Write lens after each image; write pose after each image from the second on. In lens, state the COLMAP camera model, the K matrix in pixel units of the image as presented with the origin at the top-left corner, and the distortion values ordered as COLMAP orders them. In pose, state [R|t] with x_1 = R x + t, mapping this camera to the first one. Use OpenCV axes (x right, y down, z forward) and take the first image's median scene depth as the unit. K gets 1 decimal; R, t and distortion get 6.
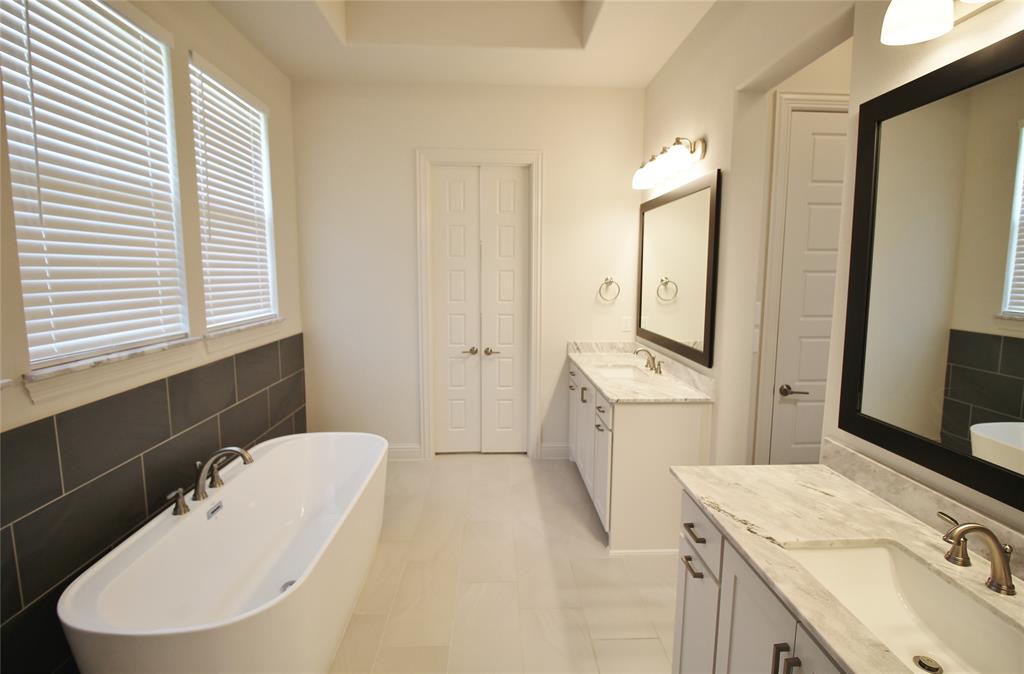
lens RADIAL K [[479.0, 0, 511.9], [0, 479.0, 324.5], [0, 0, 1]] dist [-0.005072, -0.001546]
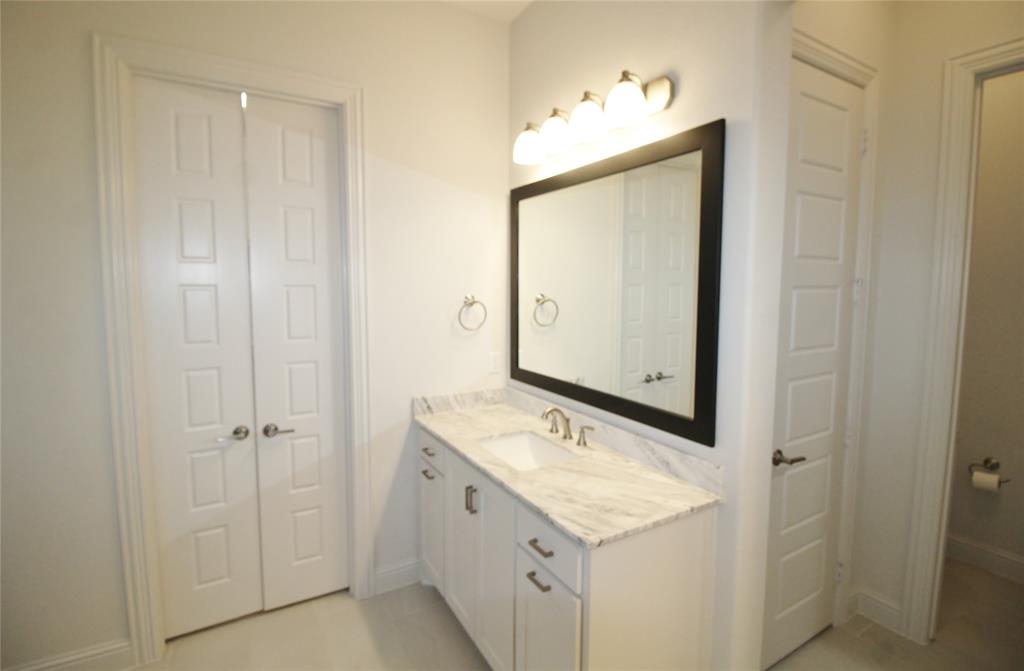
lens RADIAL K [[479.0, 0, 511.9], [0, 479.0, 323.0], [0, 0, 1]] dist [-0.005072, -0.001546]
pose [[0.882659, -0.042486, 0.468090, -0.059673], [0.054869, 0.998411, -0.012844, -0.048475], [-0.466801, 0.037021, 0.883587, 0.384851]]
